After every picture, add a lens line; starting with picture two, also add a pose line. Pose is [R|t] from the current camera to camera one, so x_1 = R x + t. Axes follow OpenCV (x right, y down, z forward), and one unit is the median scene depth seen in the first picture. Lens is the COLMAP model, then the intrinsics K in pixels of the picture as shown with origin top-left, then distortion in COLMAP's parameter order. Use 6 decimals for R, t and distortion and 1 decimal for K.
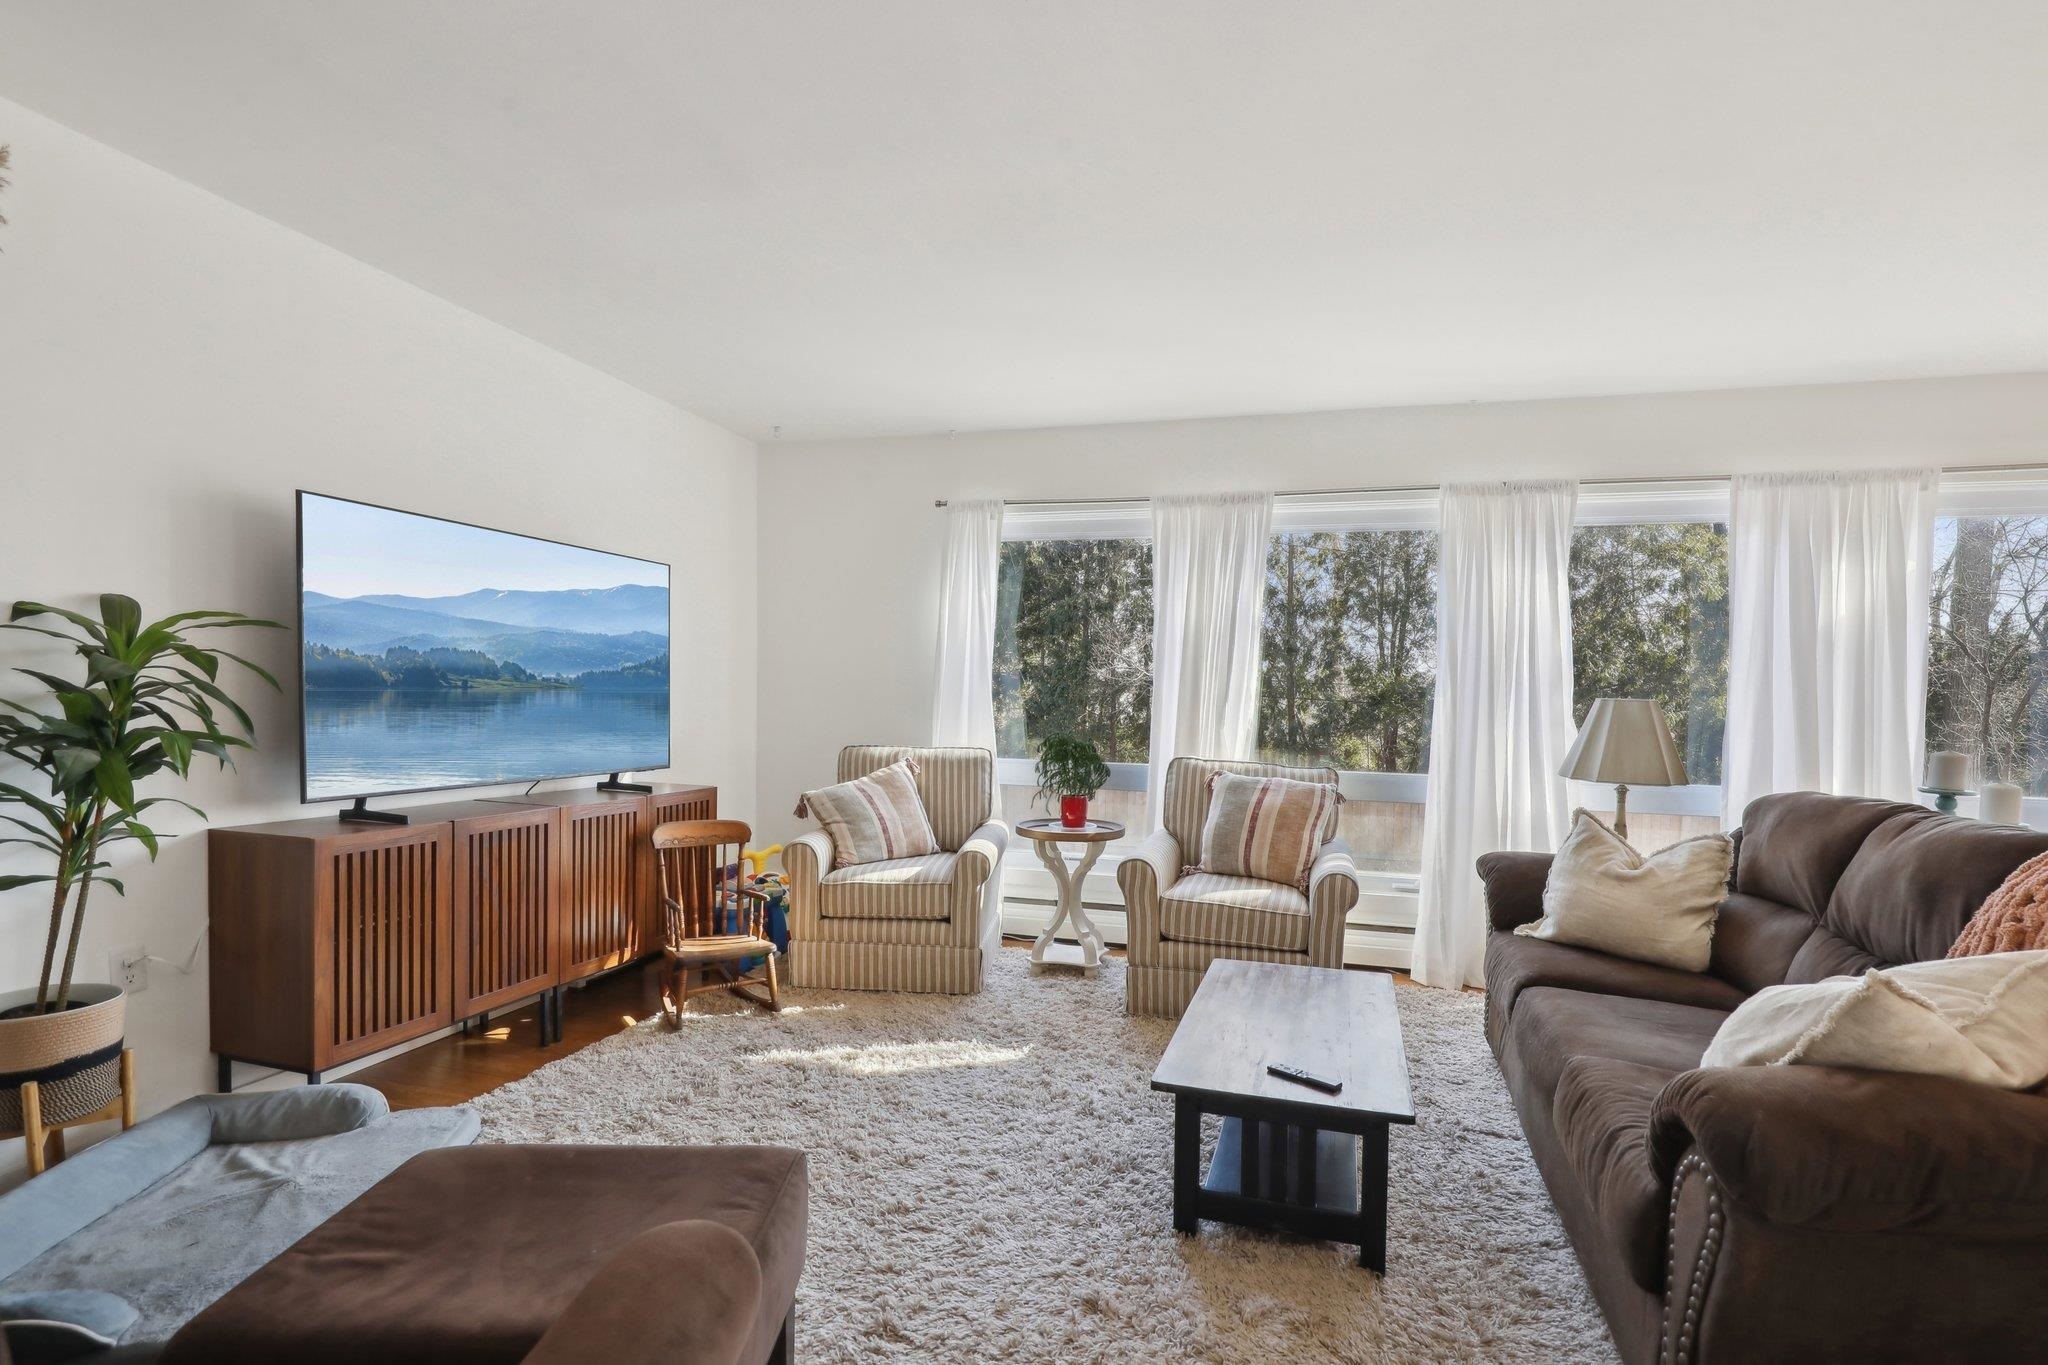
lens RADIAL K [[966.1, 0, 1030.3], [0, 966.1, 754.6], [0, 0, 1]] dist [0.001799, 0.000140]
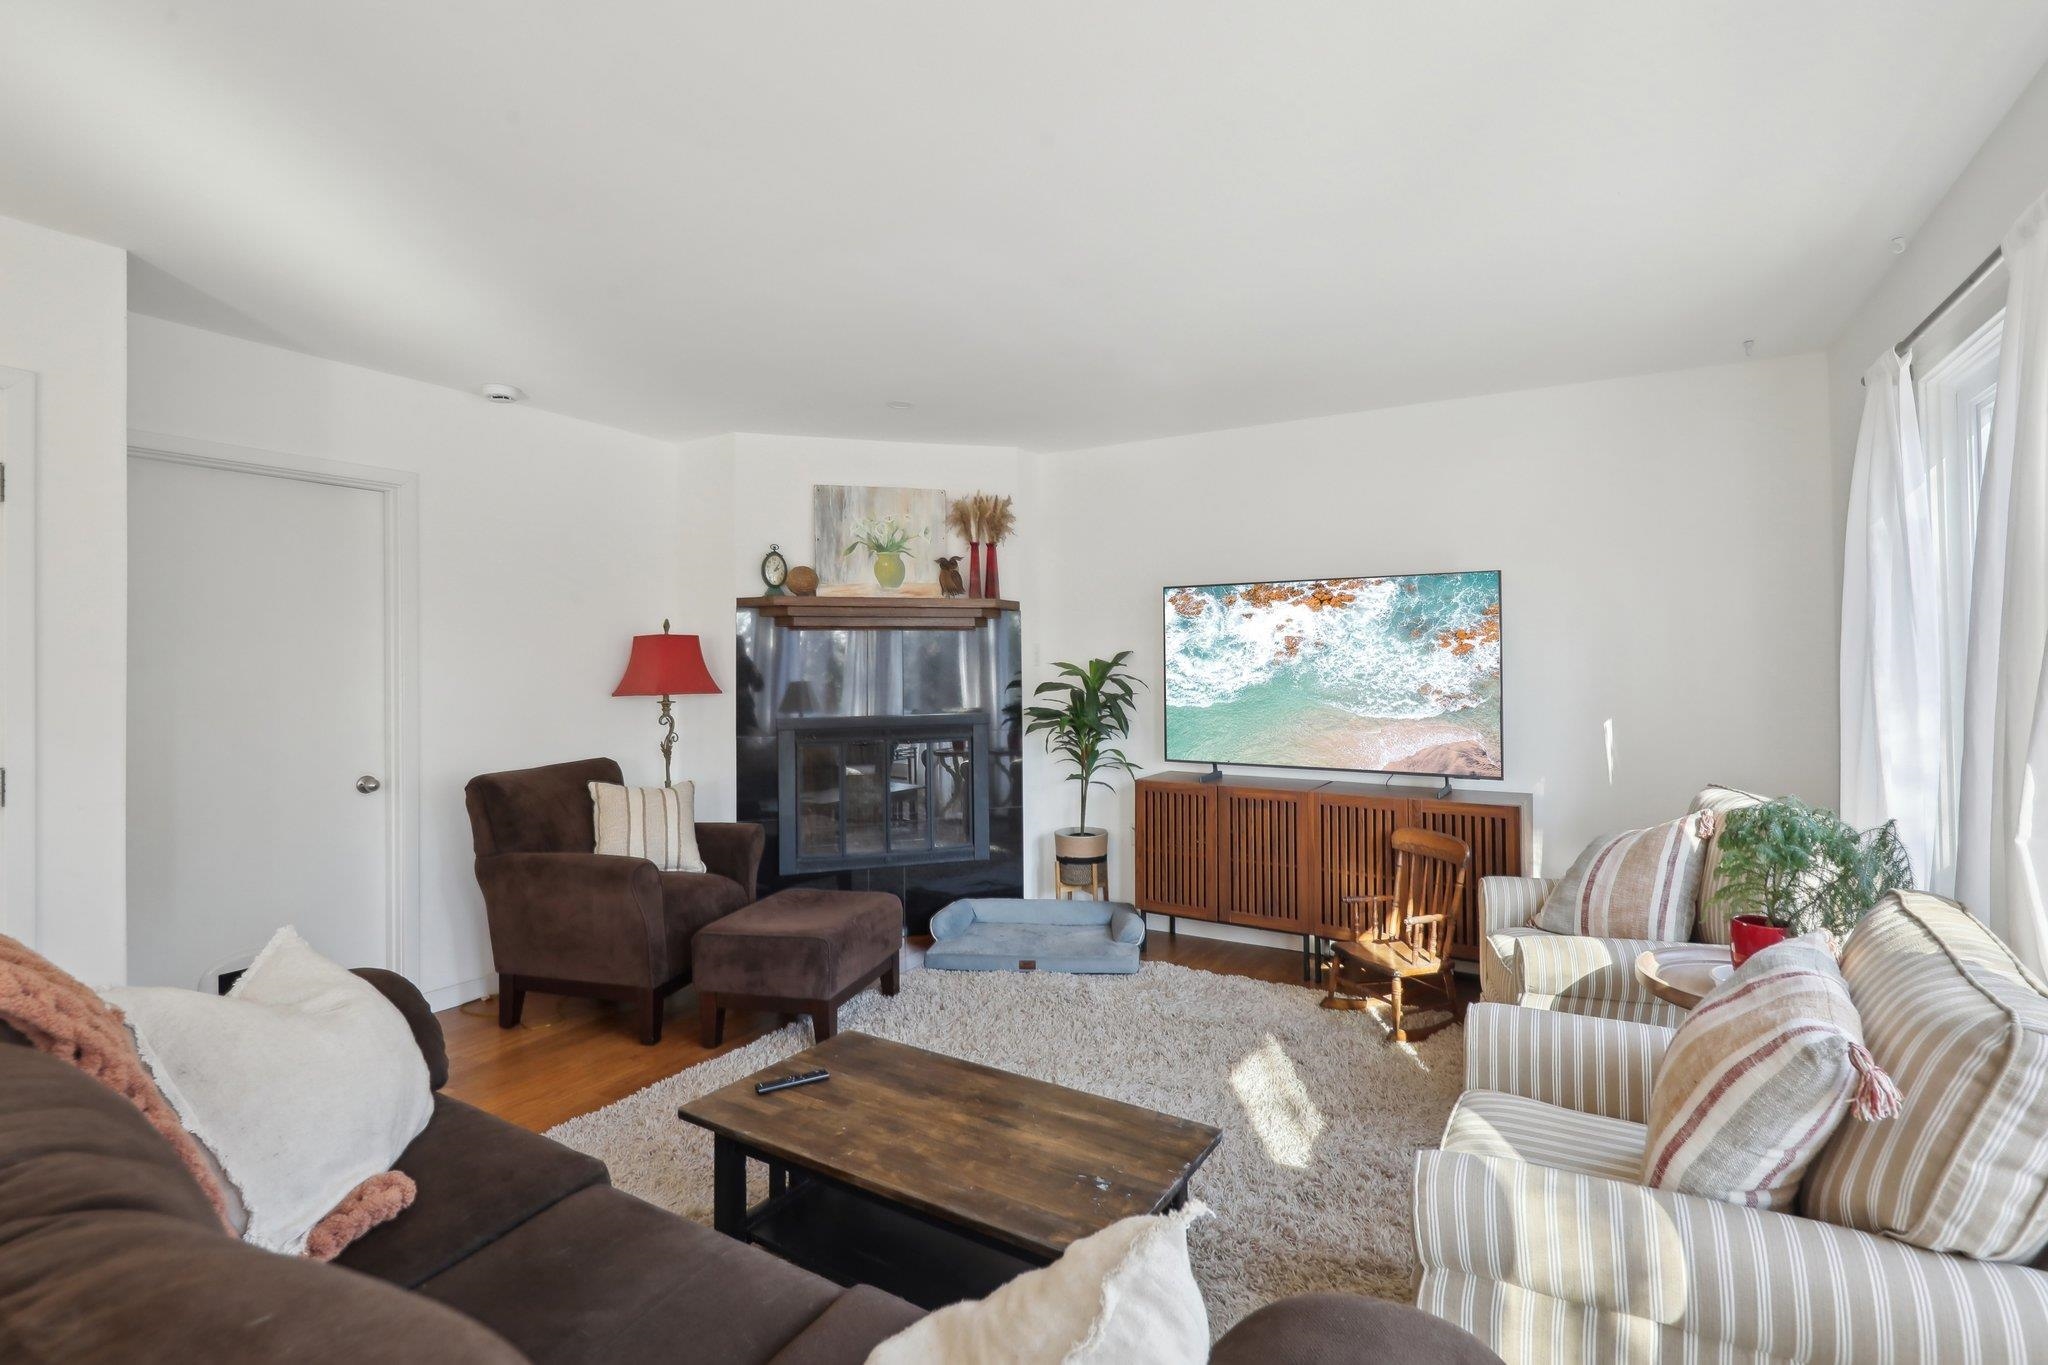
lens RADIAL K [[937.7, 0, 1033.4], [0, 937.7, 684.6], [0, 0, 1]] dist [0.001942, -0.000694]
pose [[-0.252511, 0.003969, -0.967586, 0.679129], [-0.057910, 0.998137, 0.019207, -0.075571], [0.965860, 0.060883, -0.251811, 0.835192]]
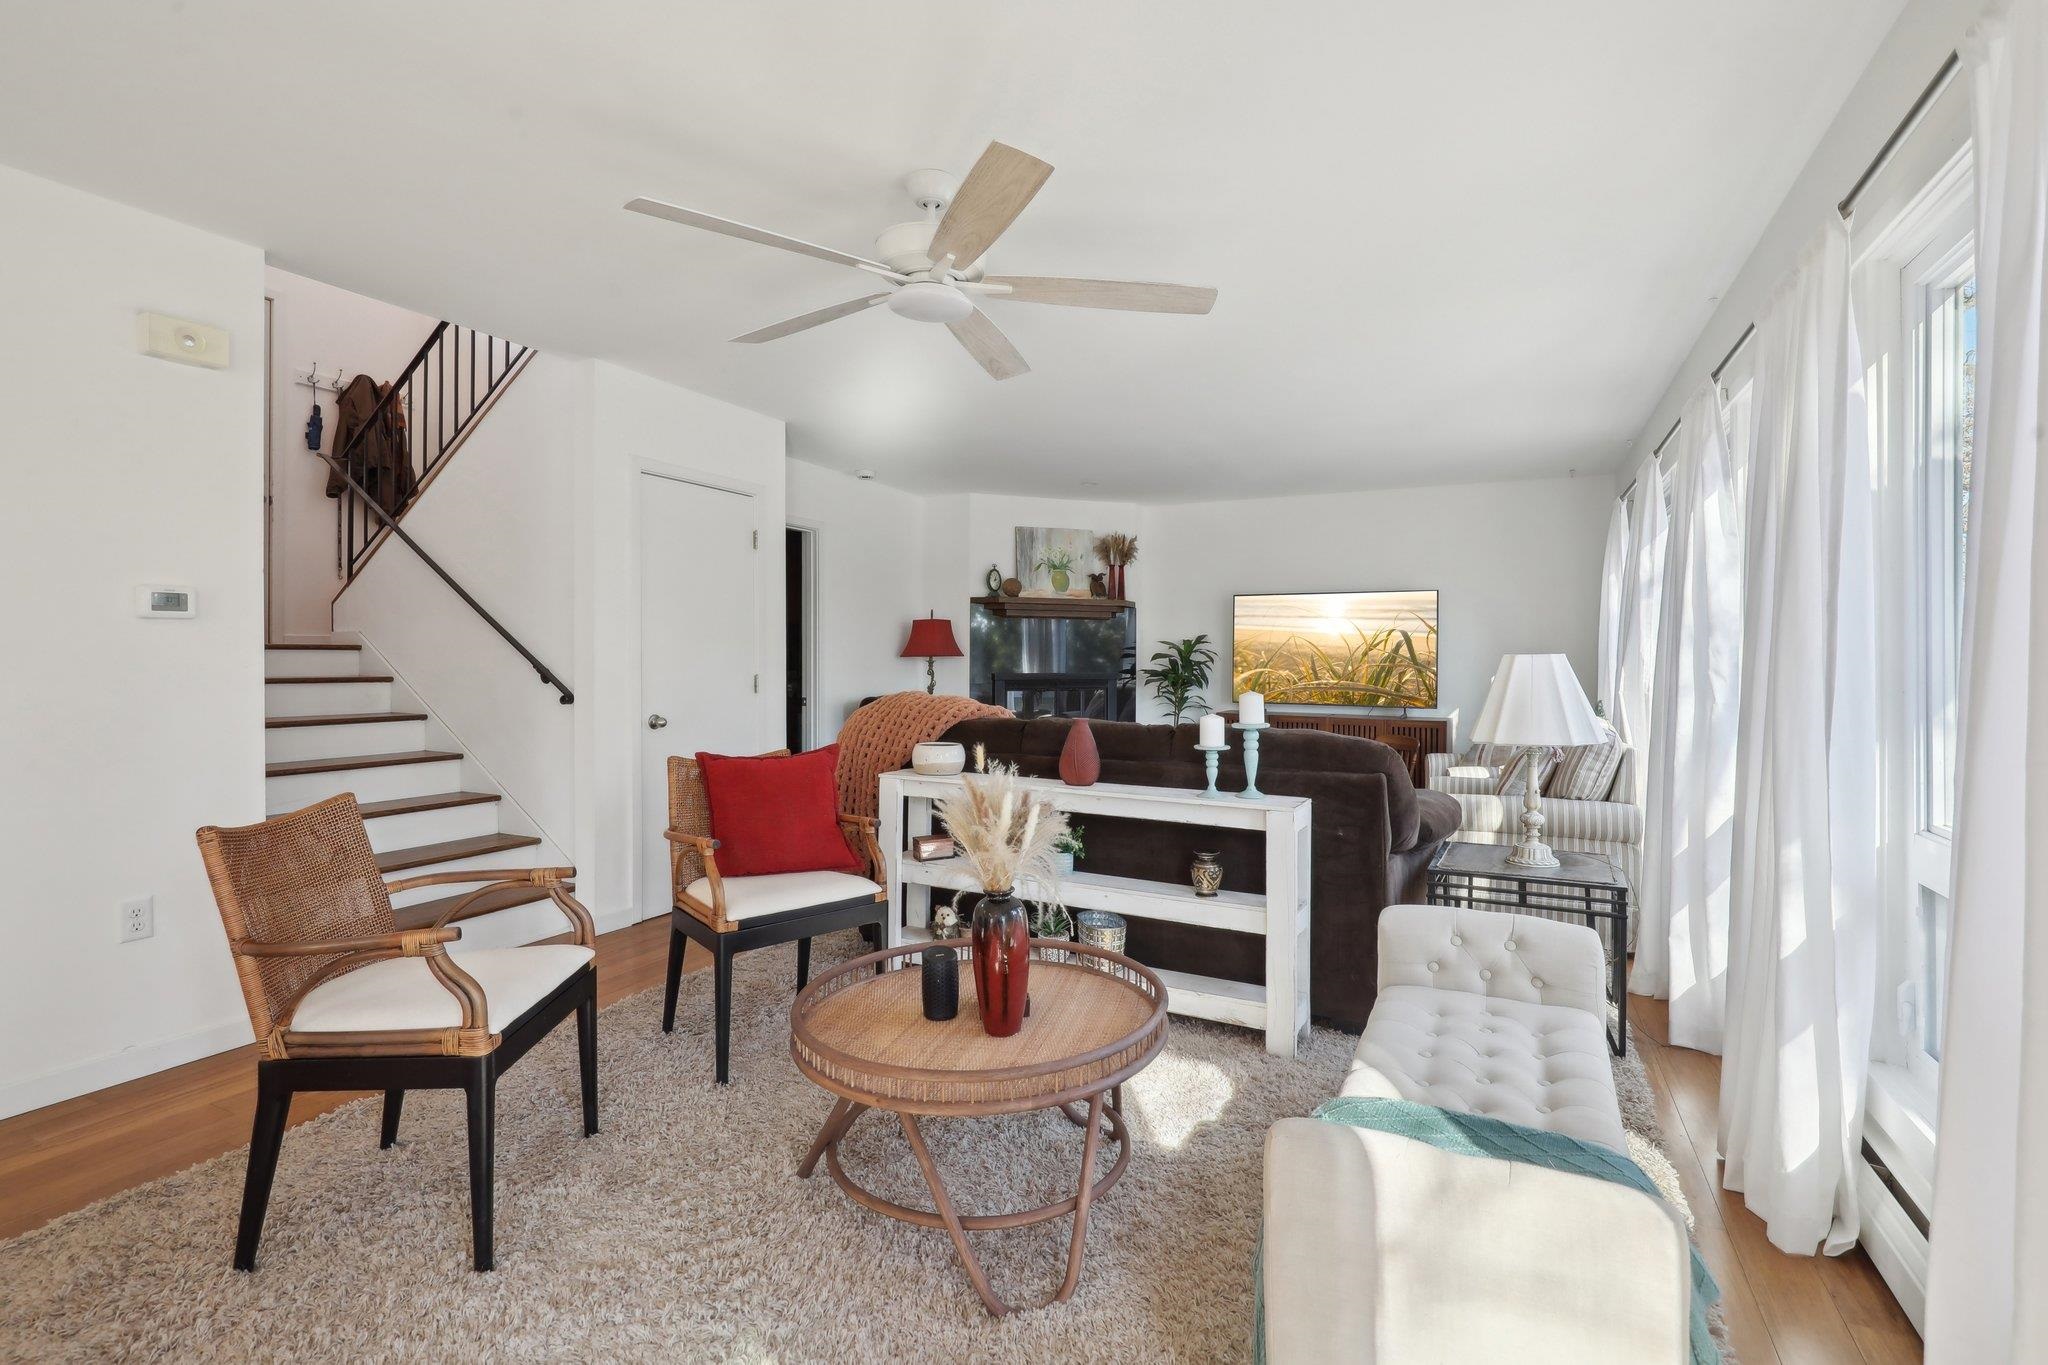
lens RADIAL K [[964.8, 0, 1024.0], [0, 964.8, 682.5], [0, 0, 1]] dist [0.000131, -0.000228]
pose [[-0.169494, 0.000928, -0.985531, 1.523740], [-0.067313, 0.997653, 0.012516, -0.000898], [0.983230, 0.068460, -0.169033, 0.610878]]
